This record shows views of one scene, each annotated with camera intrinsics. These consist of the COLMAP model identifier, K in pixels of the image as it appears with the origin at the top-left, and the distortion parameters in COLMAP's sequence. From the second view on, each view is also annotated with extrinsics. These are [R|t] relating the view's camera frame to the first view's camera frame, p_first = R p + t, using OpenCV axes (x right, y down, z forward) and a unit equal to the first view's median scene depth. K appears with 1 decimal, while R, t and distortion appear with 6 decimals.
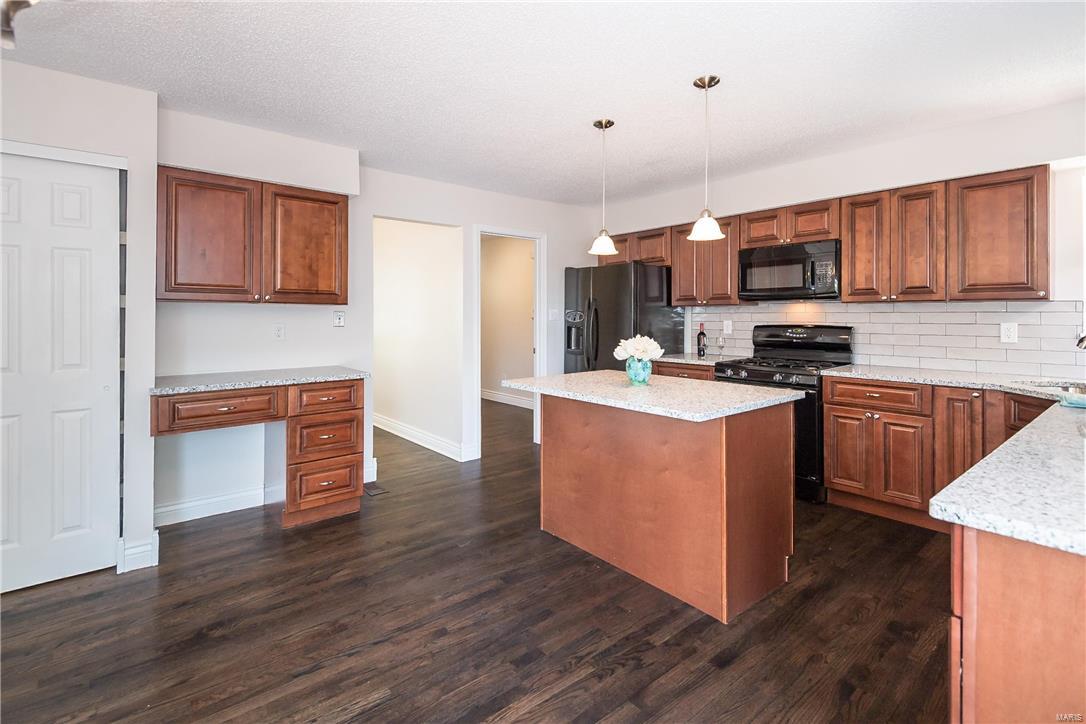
lens RADIAL K [[513.0, 0, 528.7], [0, 513.0, 314.8], [0, 0, 1]] dist [0.014224, -0.004591]
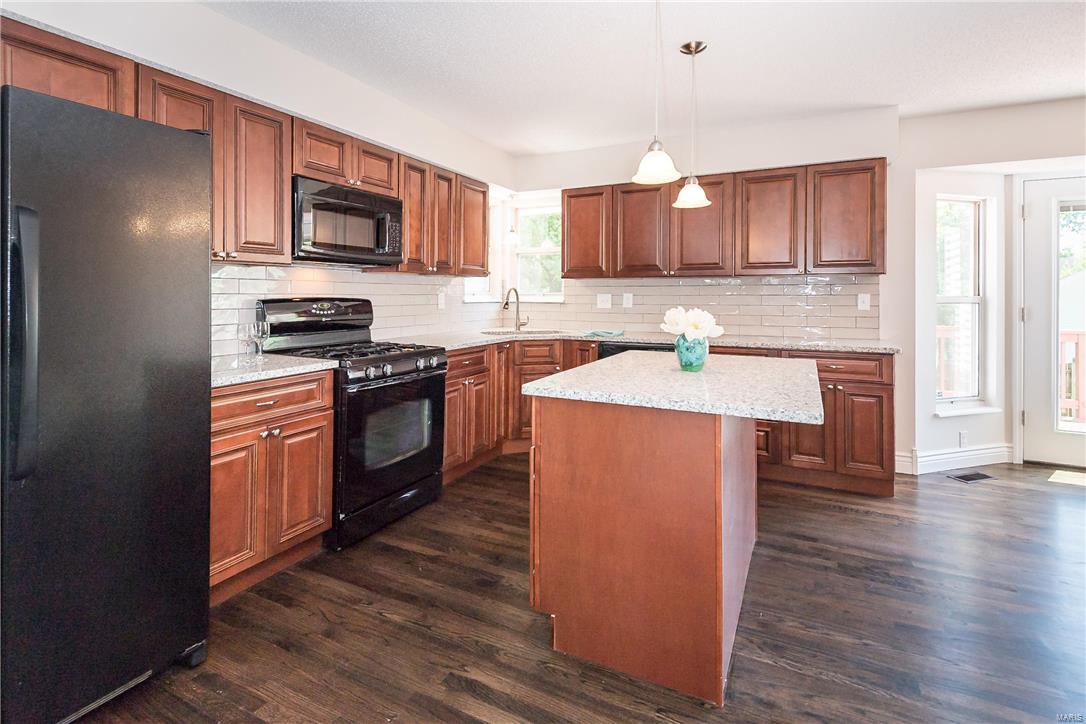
lens RADIAL K [[513.0, 0, 538.9], [0, 513.0, 295.2], [0, 0, 1]] dist [0.014224, -0.004591]
pose [[-0.404831, -0.003358, 0.914385, -0.422874], [-0.007775, 0.999970, 0.000230, 0.021419], [-0.914358, -0.007017, -0.404845, 1.590223]]
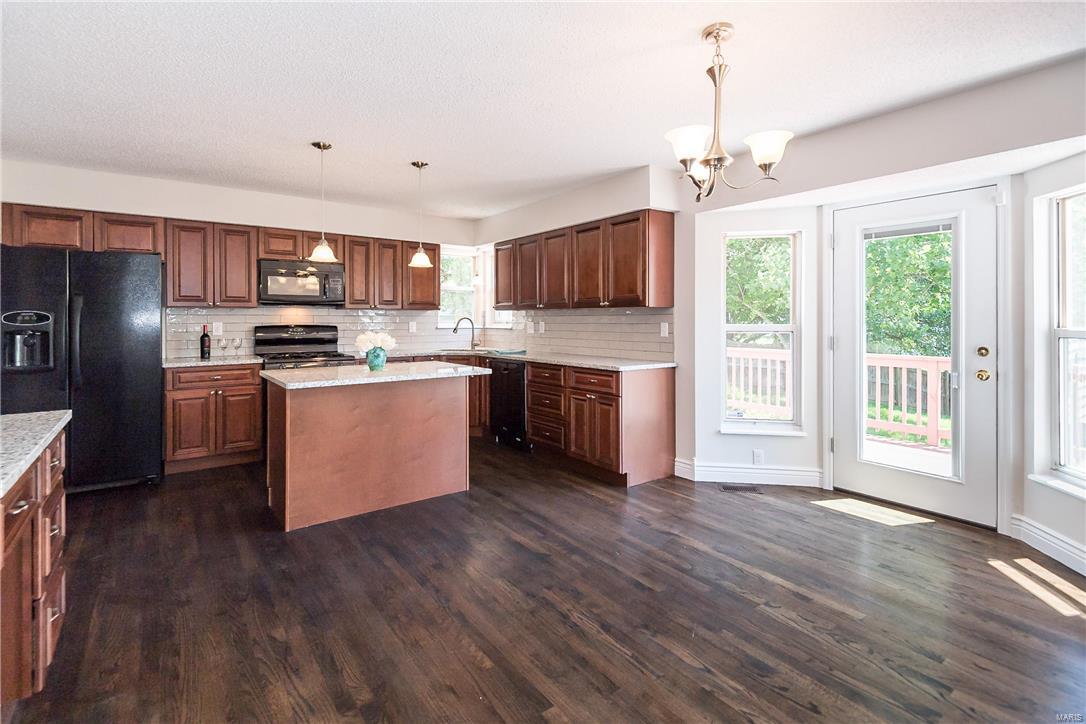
lens RADIAL K [[513.0, 0, 552.3], [0, 513.0, 320.6], [0, 0, 1]] dist [0.014224, -0.004591]
pose [[0.031385, -0.001879, 0.999506, -1.119184], [-0.005362, 0.999984, 0.002048, 0.004425], [-0.999493, -0.005424, 0.031374, 0.531441]]
